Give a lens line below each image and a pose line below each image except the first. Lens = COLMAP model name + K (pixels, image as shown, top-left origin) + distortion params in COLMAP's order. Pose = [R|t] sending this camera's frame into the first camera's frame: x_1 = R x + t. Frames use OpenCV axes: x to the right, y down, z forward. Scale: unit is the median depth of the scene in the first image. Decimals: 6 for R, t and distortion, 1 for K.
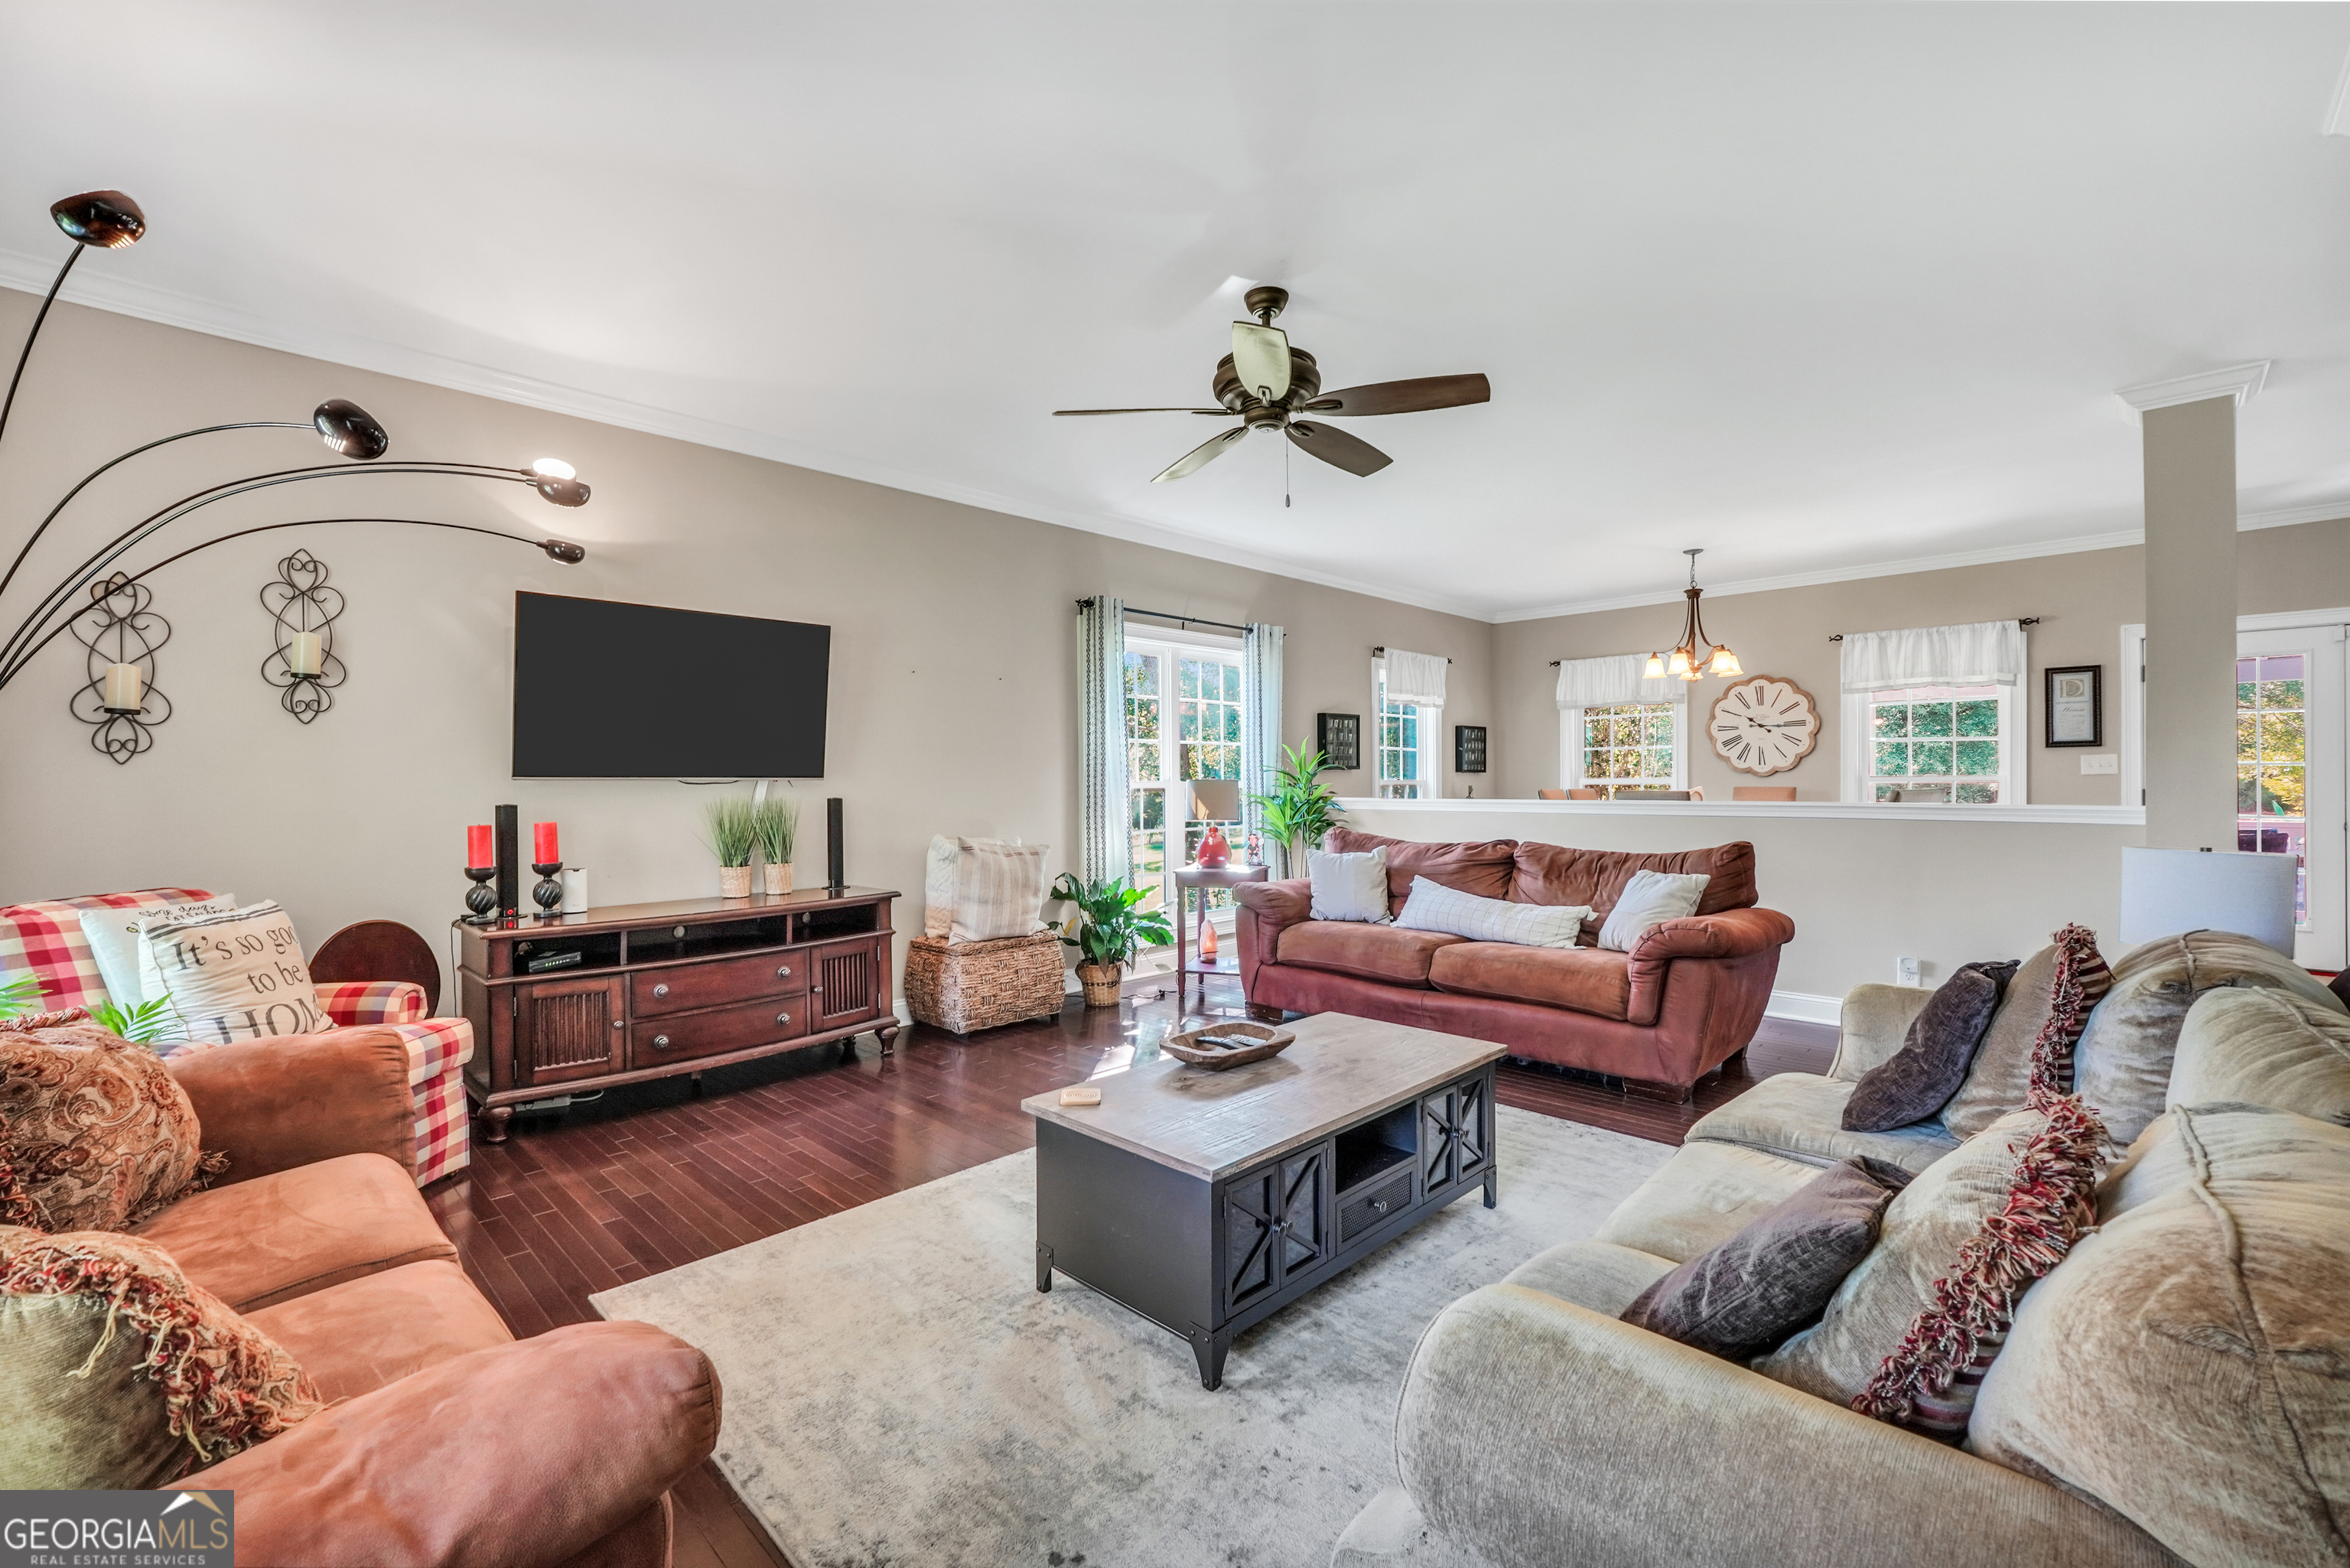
lens RADIAL K [[989.3, 0, 1174.7], [0, 989.3, 795.2], [0, 0, 1]] dist [-0.009954, 0.000442]
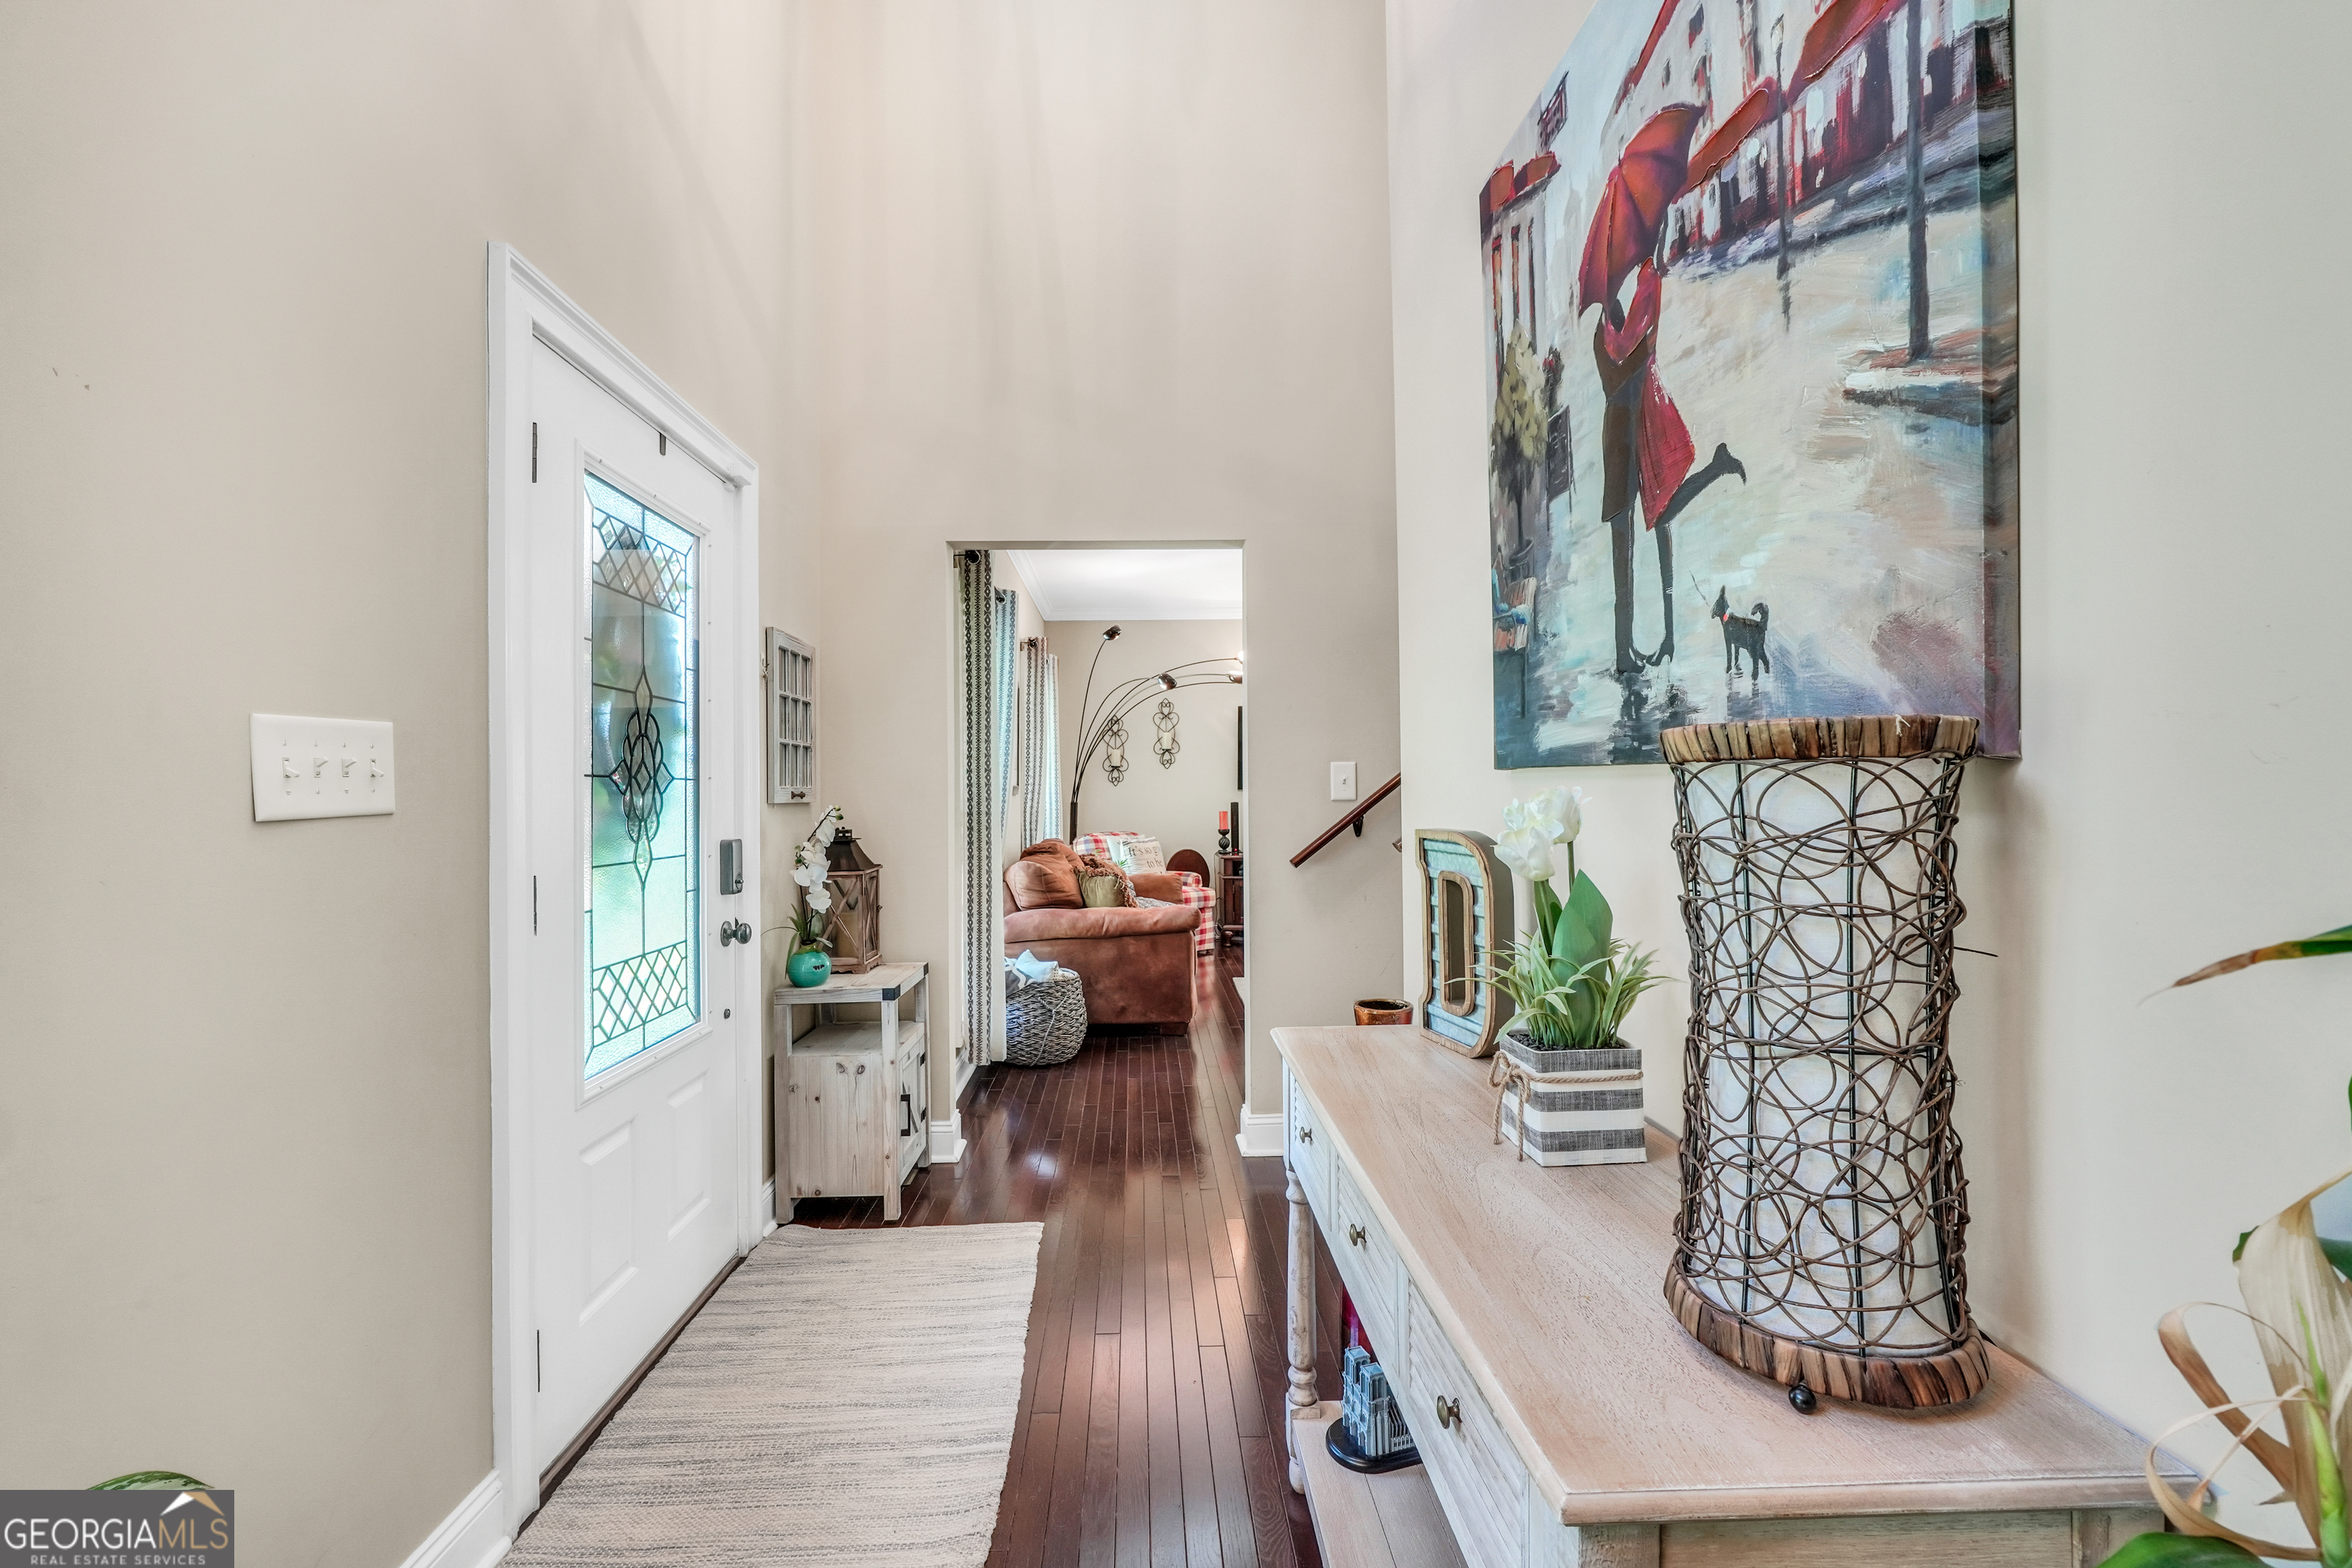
lens RADIAL K [[990.3, 0, 1175.8], [0, 990.3, 783.8], [0, 0, 1]] dist [-0.009954, 0.000442]
pose [[0.728133, -0.009674, -0.685367, 0.632616], [0.000311, 0.999905, -0.013783, 0.000042], [0.685435, 0.009823, 0.728067, -0.603412]]
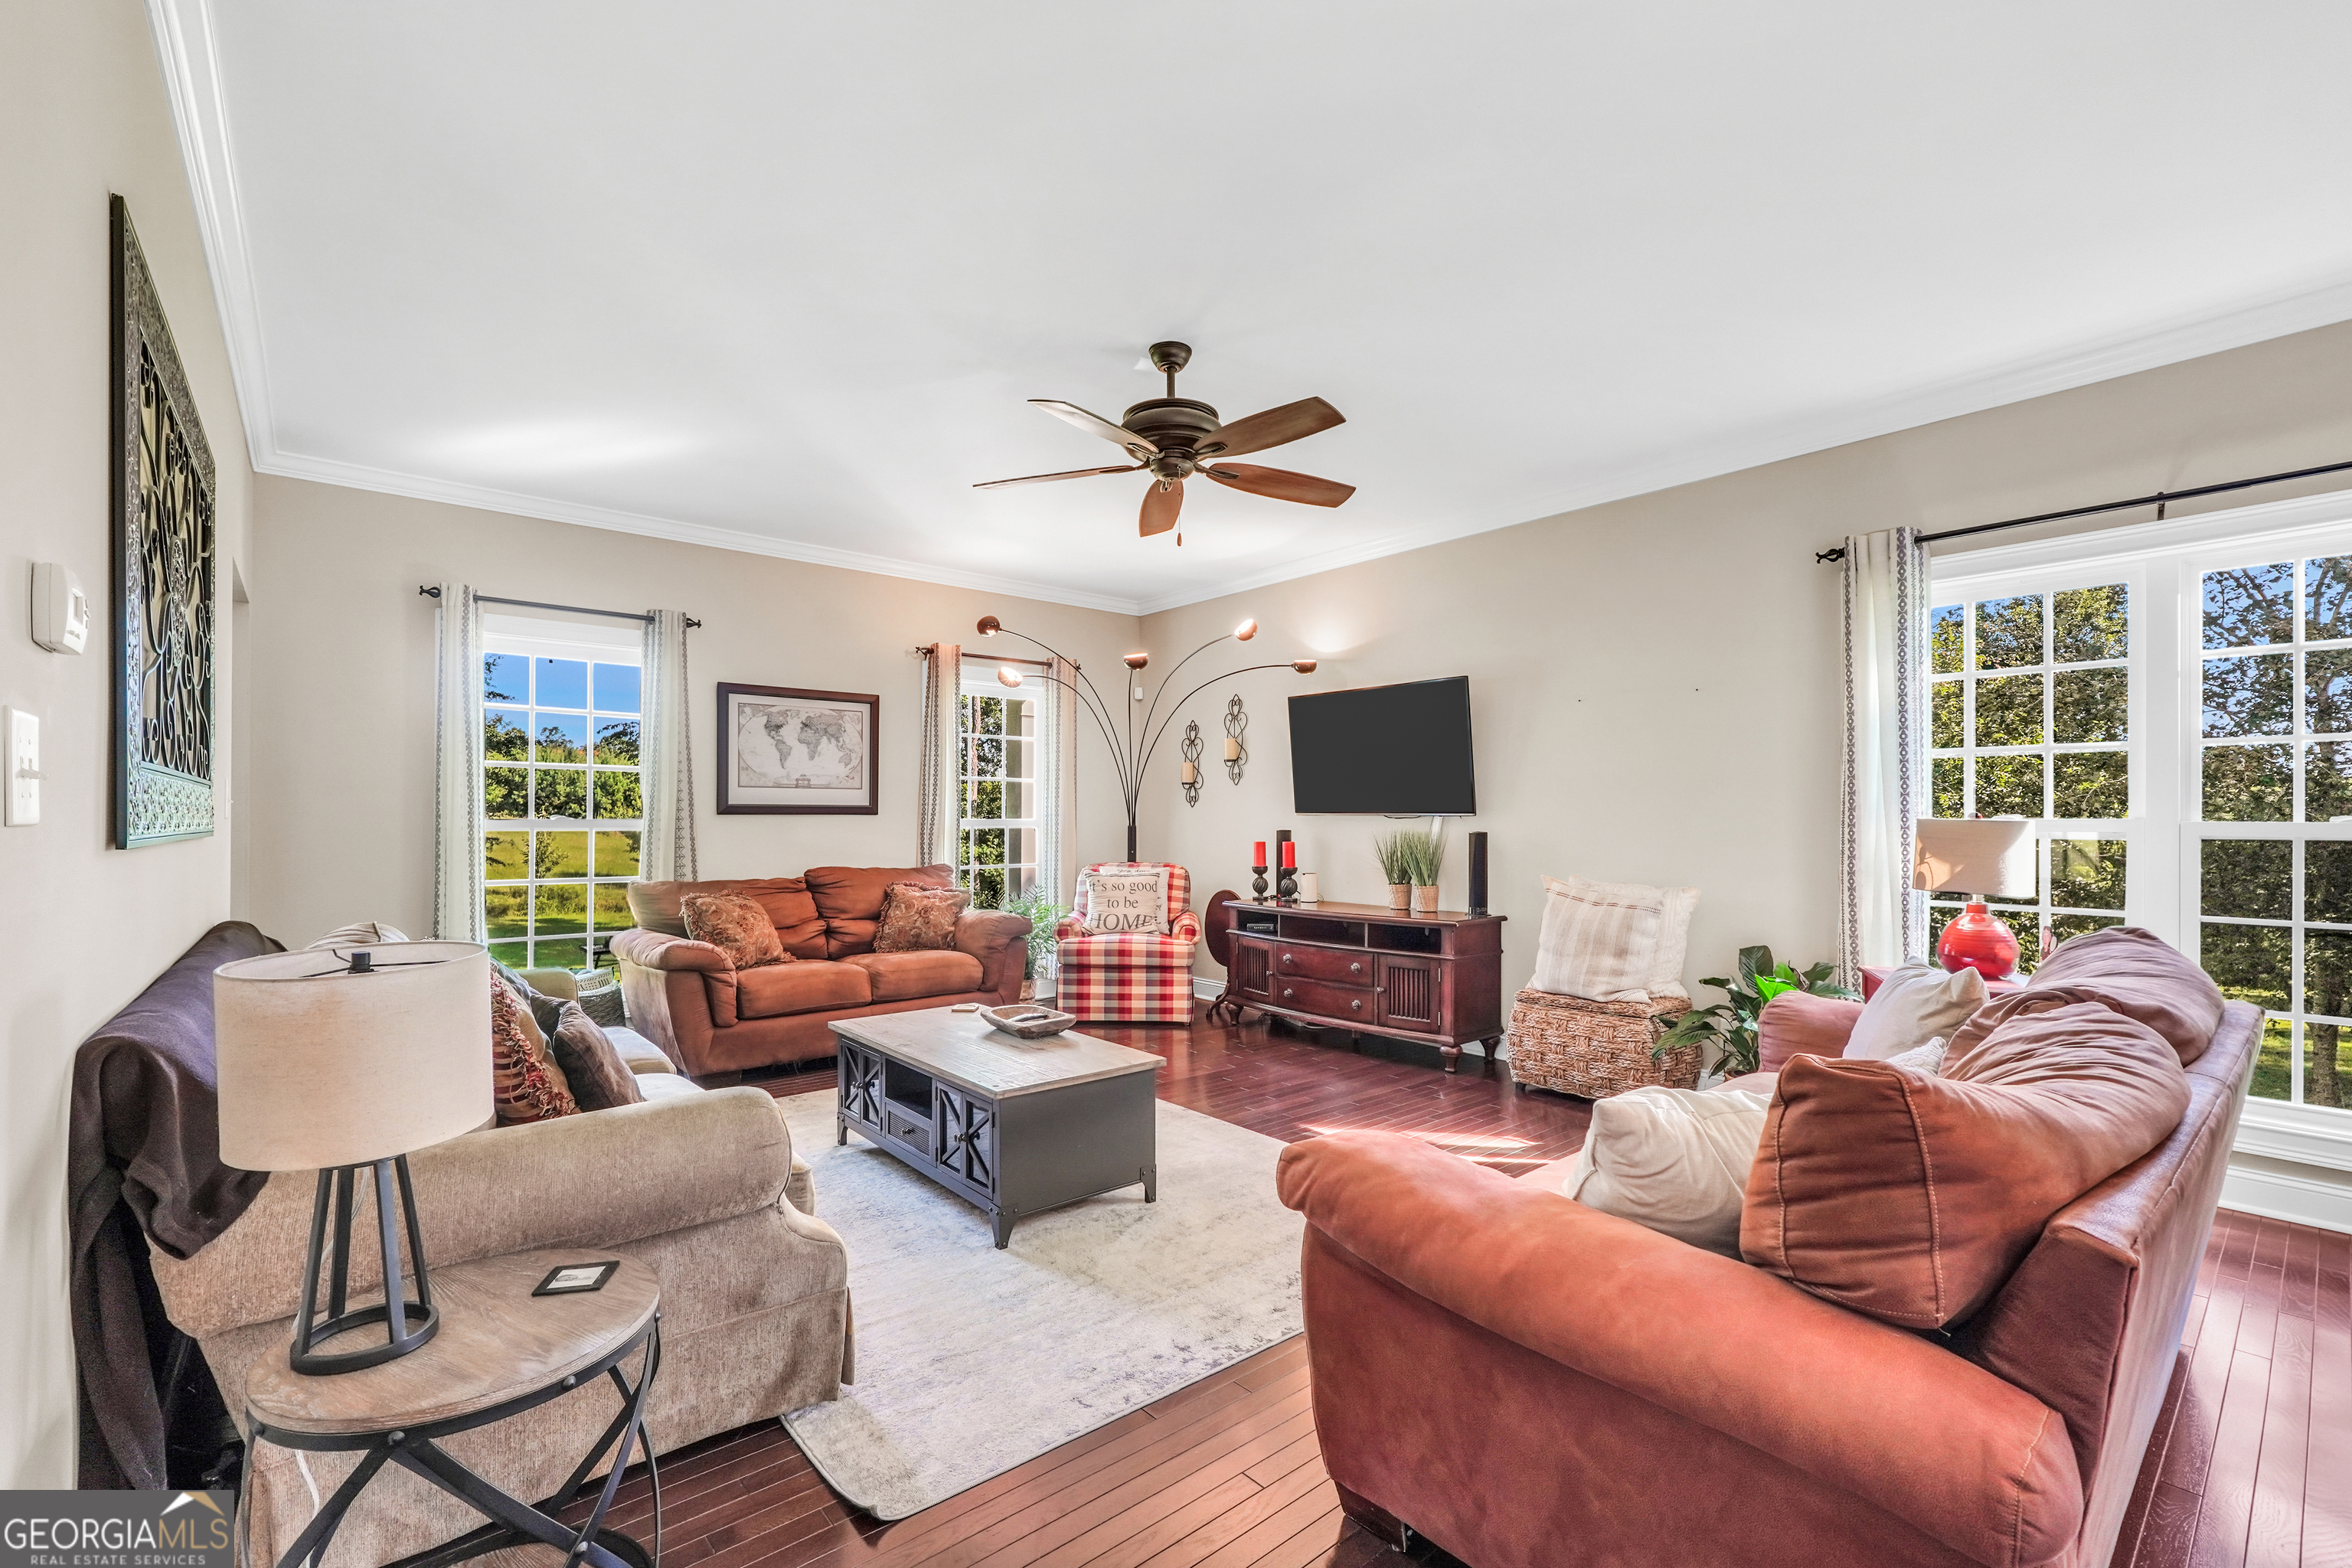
lens RADIAL K [[990.3, 0, 1128.0], [0, 990.3, 814.5], [0, 0, 1]] dist [-0.009954, 0.000442]
pose [[-0.111321, 0.003597, -0.993778, 0.795650], [-0.016053, 0.999856, 0.005418, -0.016486], [0.993655, 0.016556, -0.111248, 0.754563]]
